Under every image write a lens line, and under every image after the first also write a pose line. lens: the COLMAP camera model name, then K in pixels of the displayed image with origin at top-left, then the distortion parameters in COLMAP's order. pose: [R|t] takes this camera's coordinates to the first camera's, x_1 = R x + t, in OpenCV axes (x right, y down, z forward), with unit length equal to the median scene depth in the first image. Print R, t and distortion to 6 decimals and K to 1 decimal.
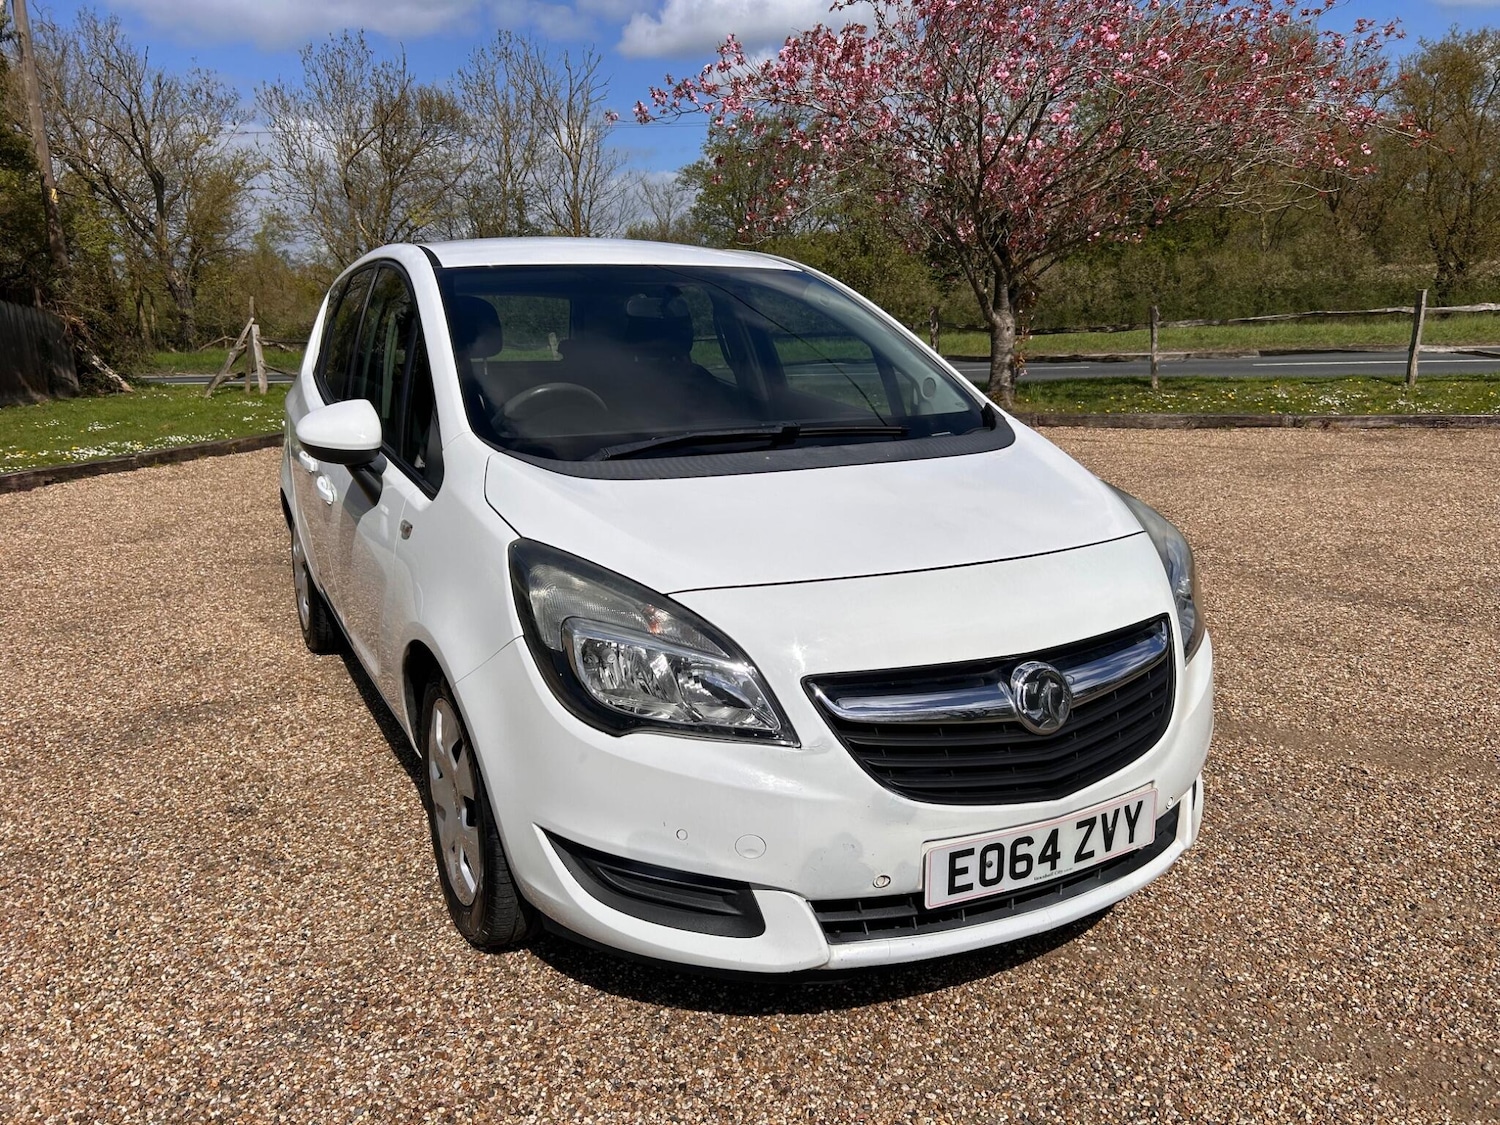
lens RADIAL K [[1133.7, 0, 749.5], [0, 1133.7, 570.1], [0, 0, 1]] dist [0.050042, -0.054069]
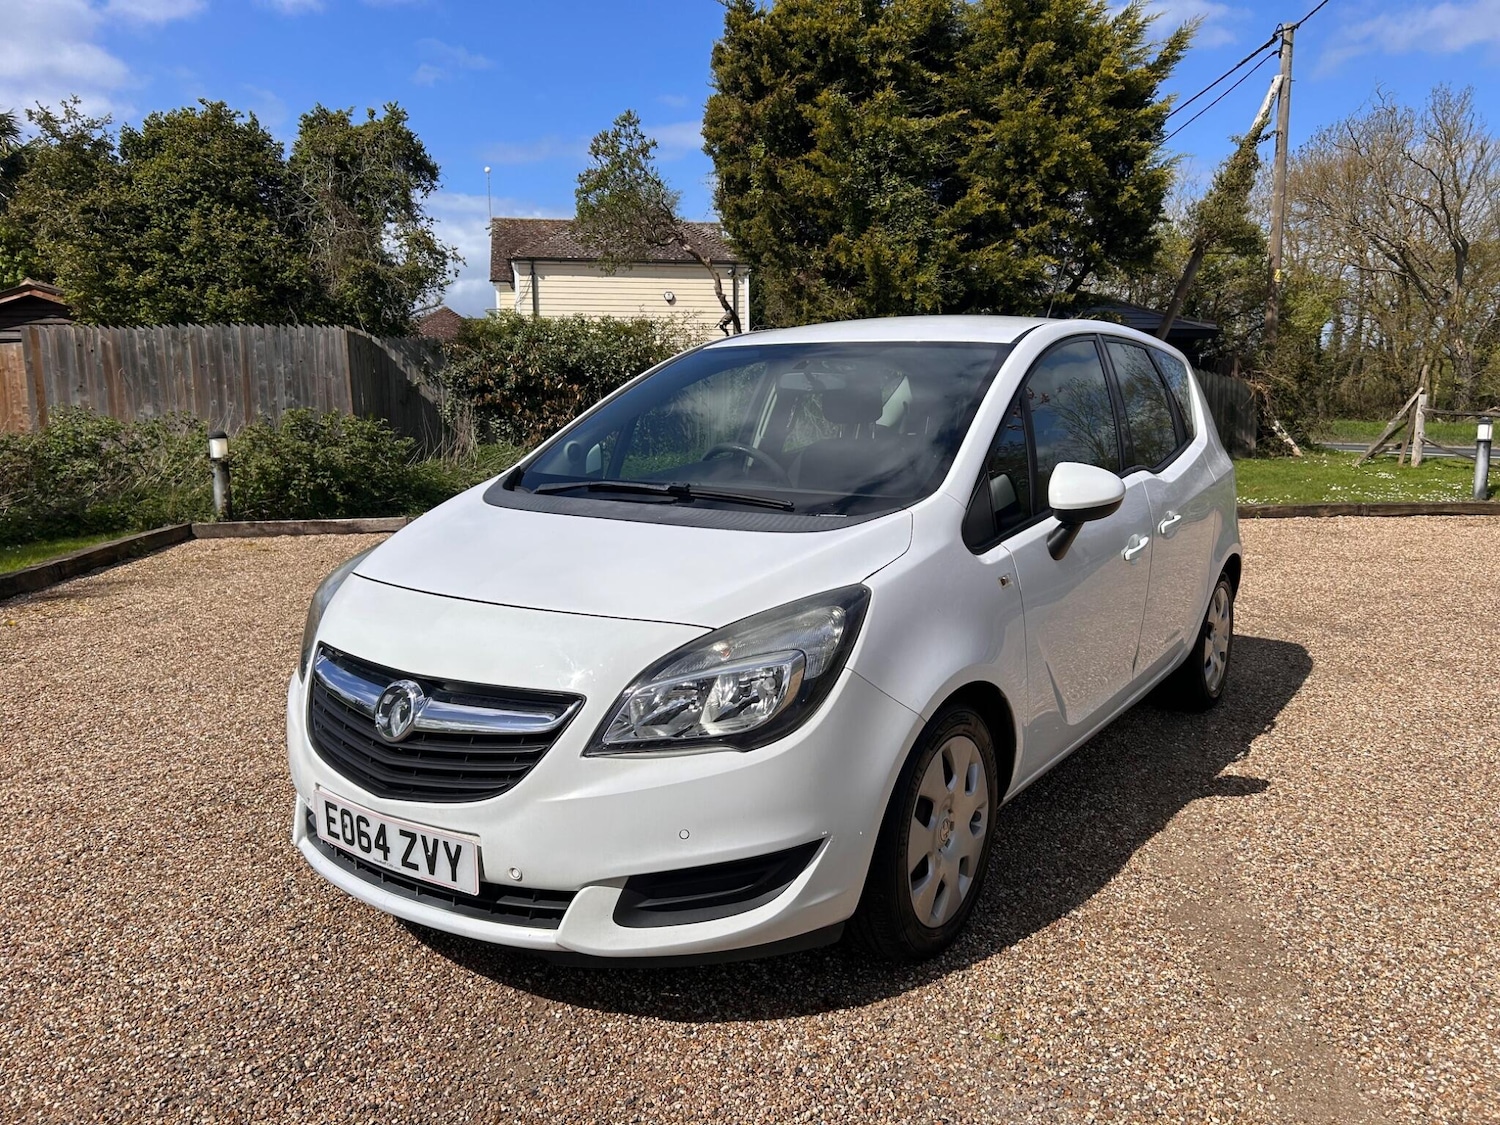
lens RADIAL K [[1133.7, 0, 757.6], [0, 1133.7, 566.4], [0, 0, 1]] dist [0.050042, -0.054069]
pose [[0.474538, 0.152831, -0.866866, 1.052555], [-0.204879, 0.976941, 0.060083, -0.133165], [0.856059, 0.149091, 0.494908, 0.523925]]
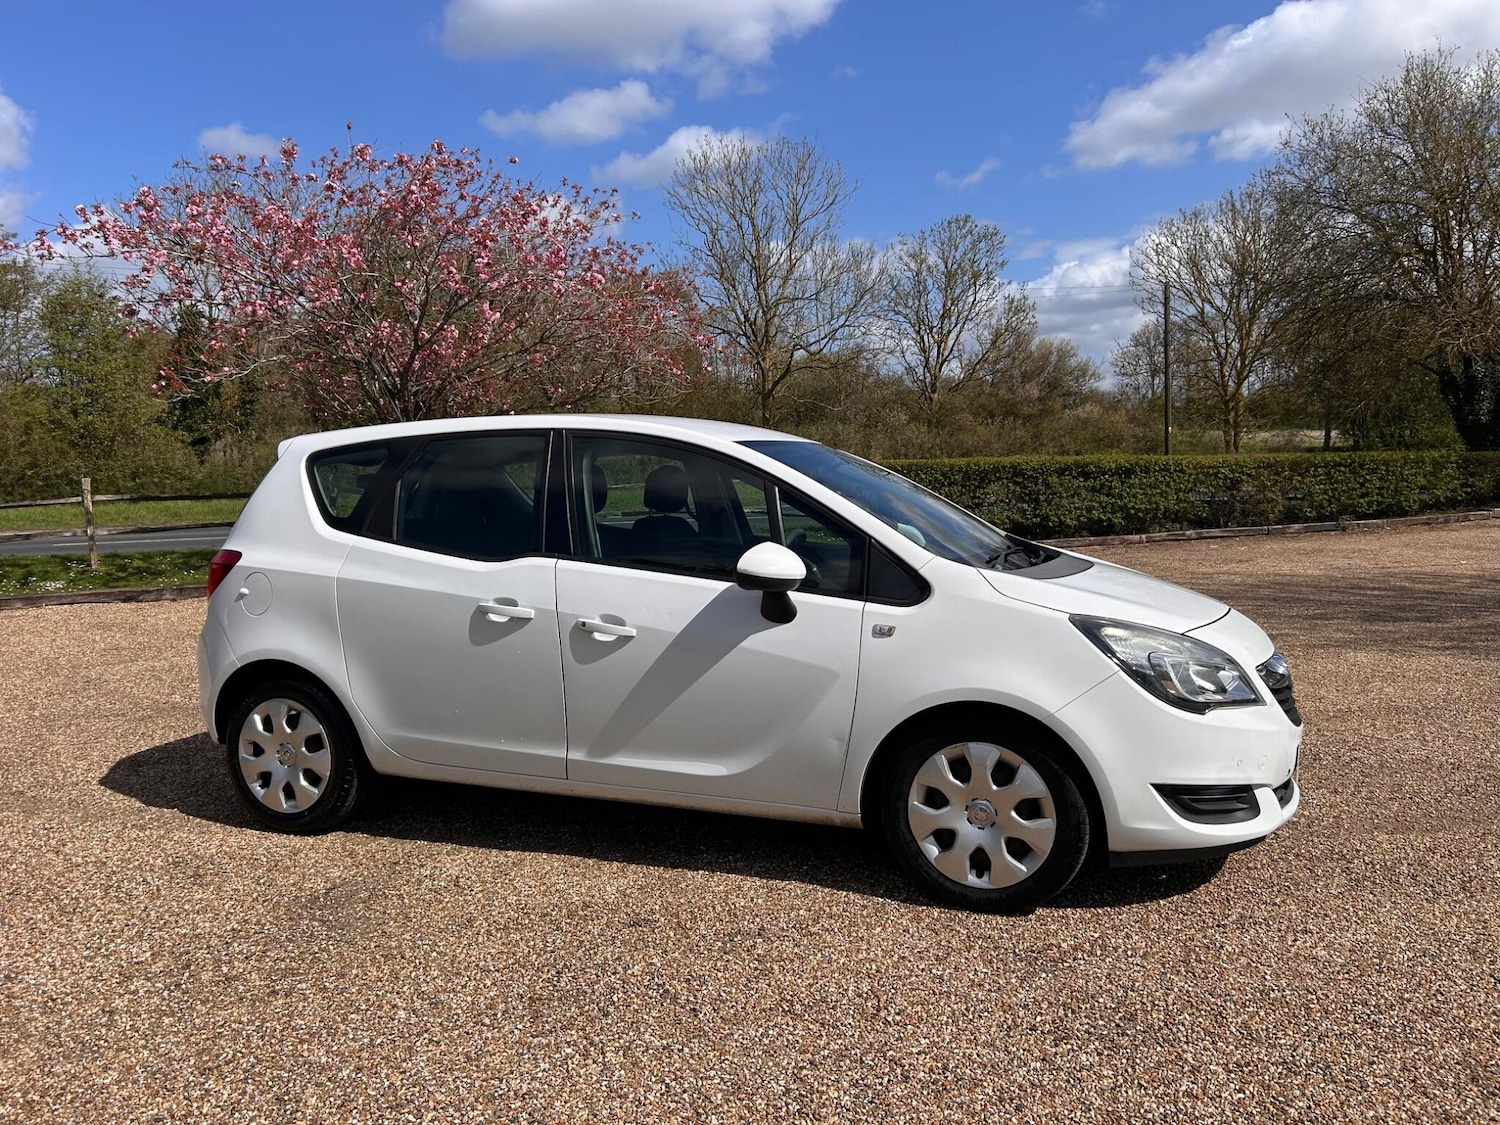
lens RADIAL K [[1133.7, 0, 754.7], [0, 1133.7, 559.1], [0, 0, 1]] dist [0.050042, -0.054069]
pose [[0.749689, -0.040510, 0.660549, -1.244702], [0.141261, 0.984917, -0.099921, -0.005676], [-0.646538, 0.168219, 0.744104, 0.078632]]
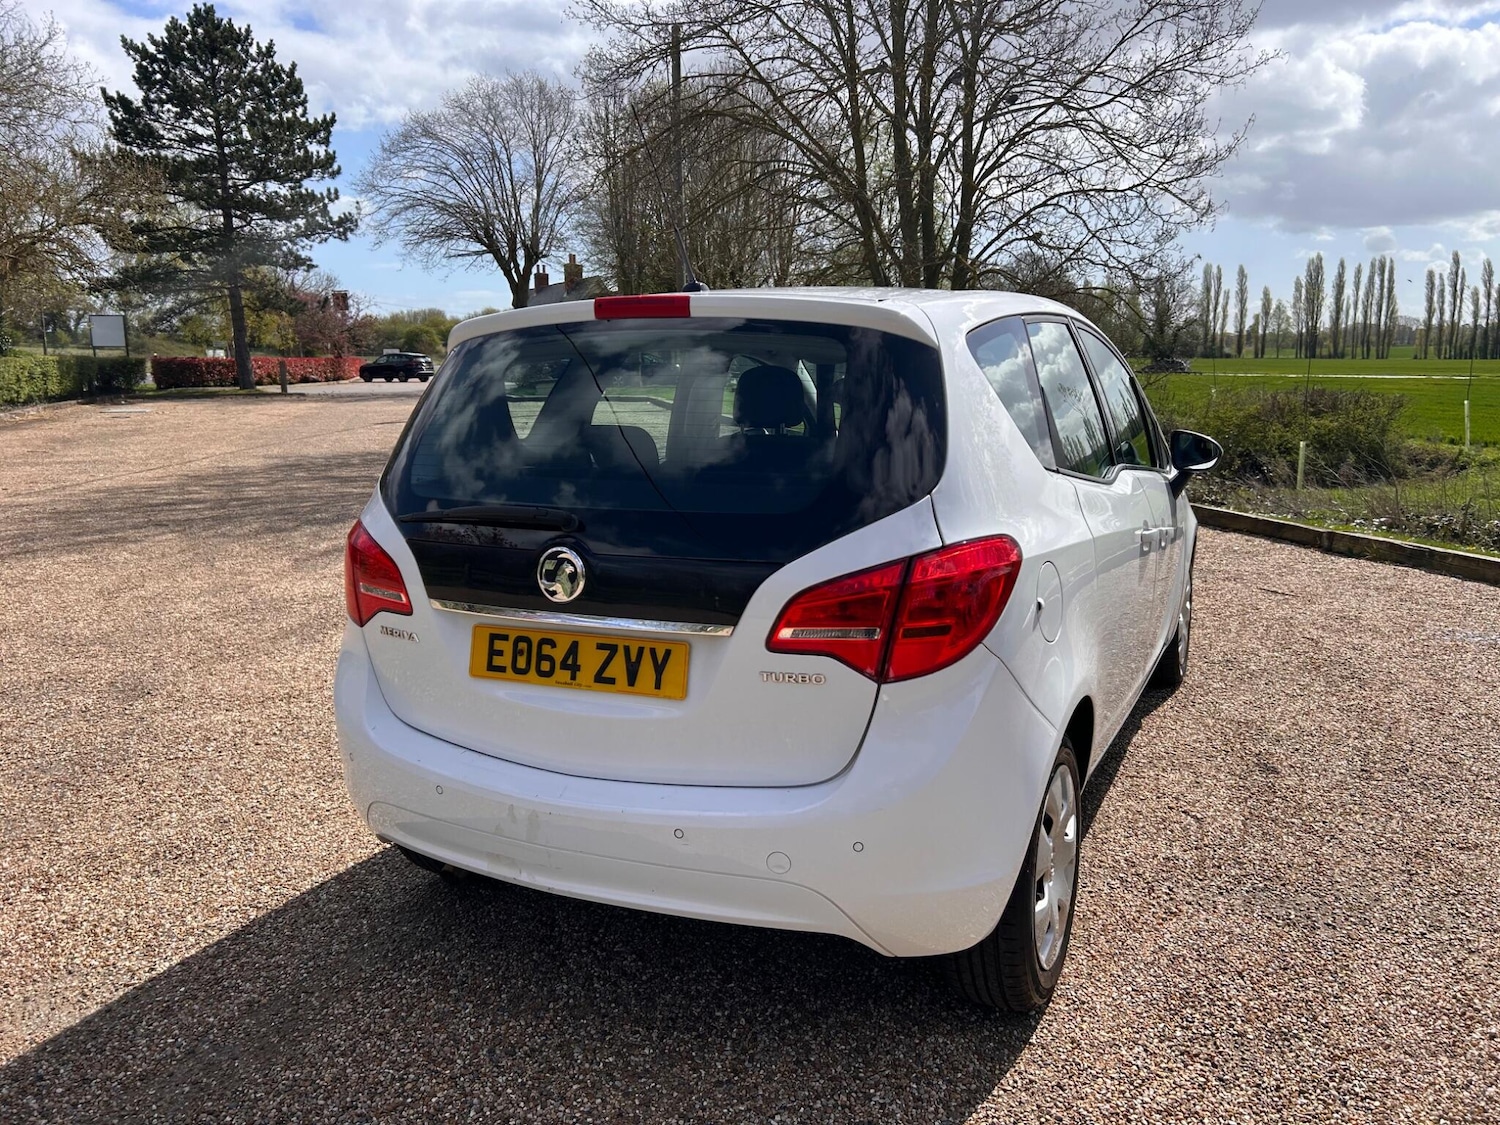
lens RADIAL K [[1133.7, 0, 764.6], [0, 1133.7, 545.6], [0, 0, 1]] dist [0.050042, -0.054069]
pose [[-0.601417, -0.101338, 0.792482, -1.255247], [0.194620, 0.943460, 0.268341, -0.530243], [-0.774868, 0.315618, -0.547691, 2.367835]]
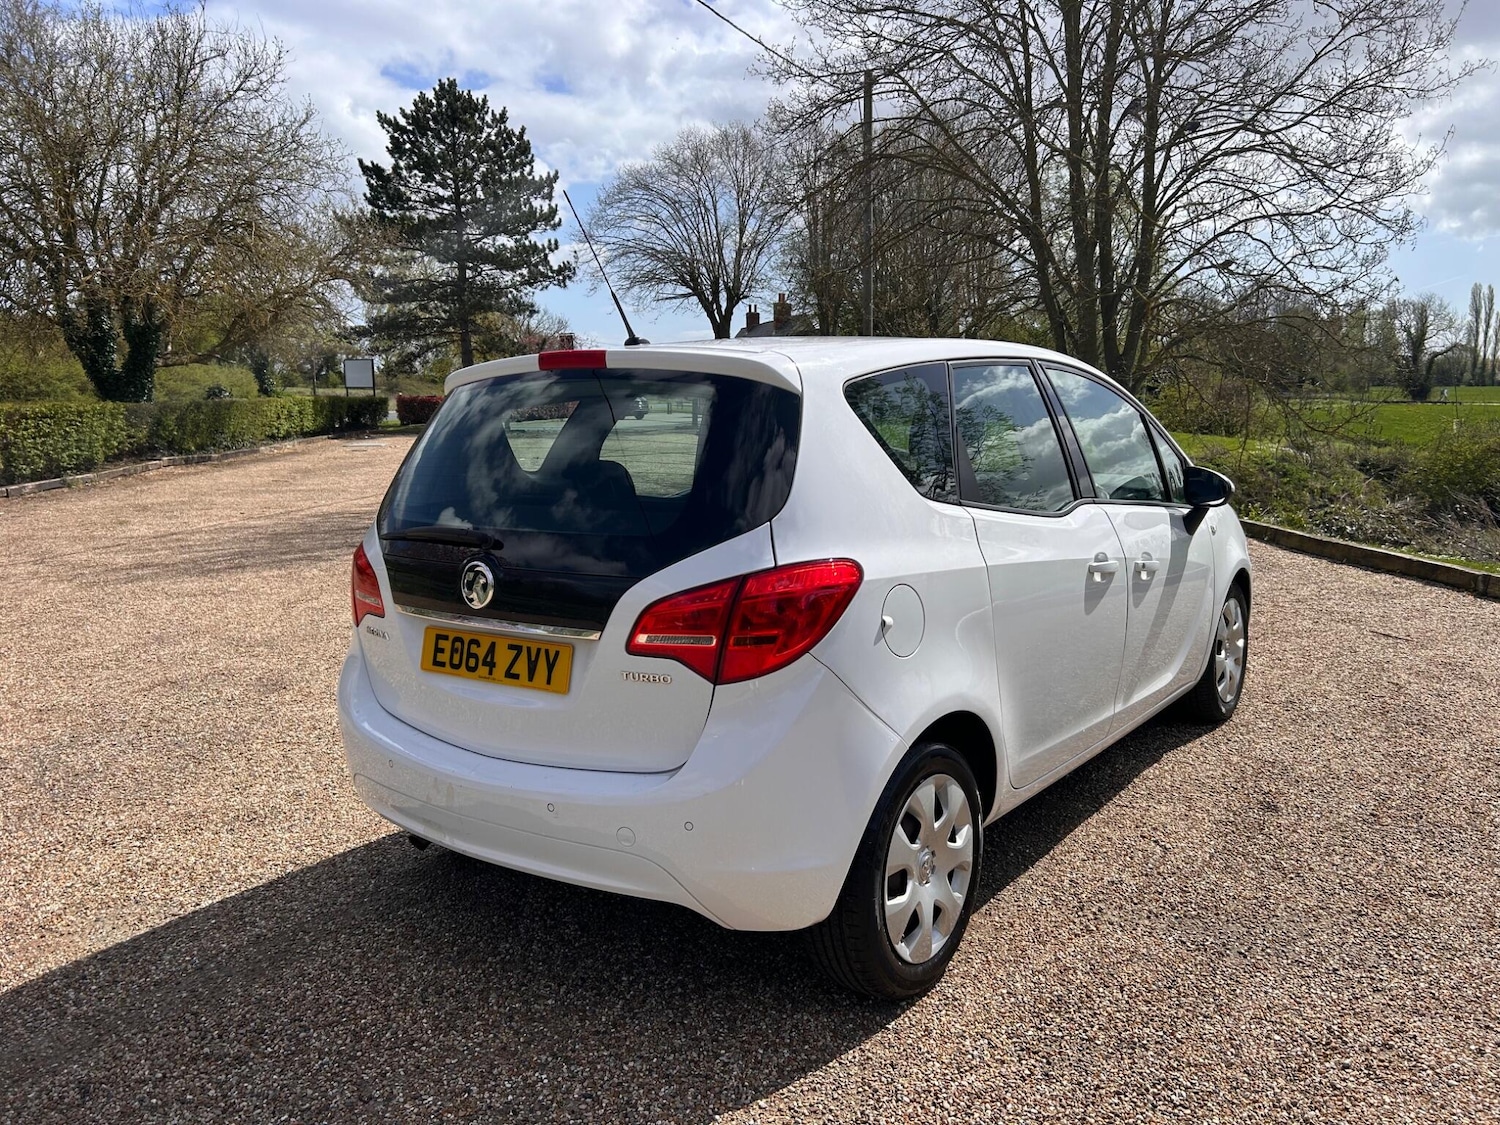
lens RADIAL K [[1133.7, 0, 755.7], [0, 1133.7, 535.3], [0, 0, 1]] dist [0.050042, -0.054069]
pose [[-0.435701, -0.079337, 0.896588, -1.496780], [0.221242, 0.956108, 0.192117, -0.494594], [-0.872477, 0.282068, -0.399025, 2.208221]]
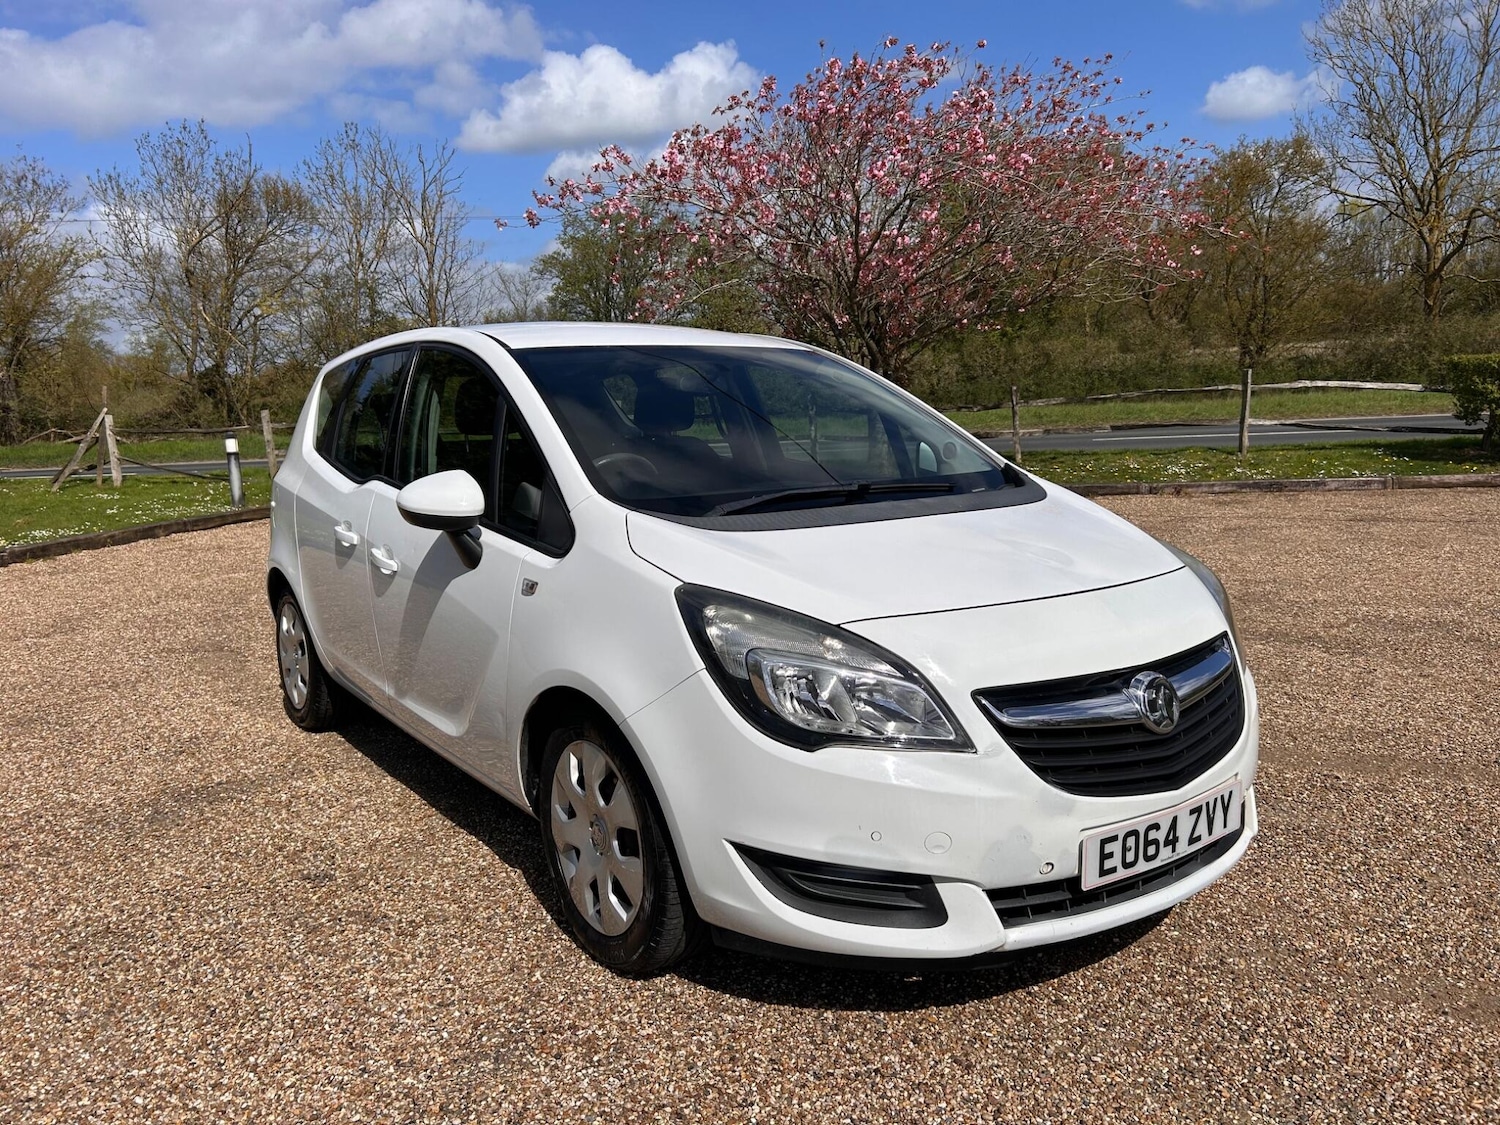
lens RADIAL K [[1133.7, 0, 746.7], [0, 1133.7, 567.8], [0, 0, 1]] dist [0.050042, -0.054069]
pose [[0.990594, -0.031580, 0.133140, -0.228355], [0.041391, 0.996576, -0.071578, 0.030229], [-0.130424, 0.076416, 0.988509, -0.080264]]
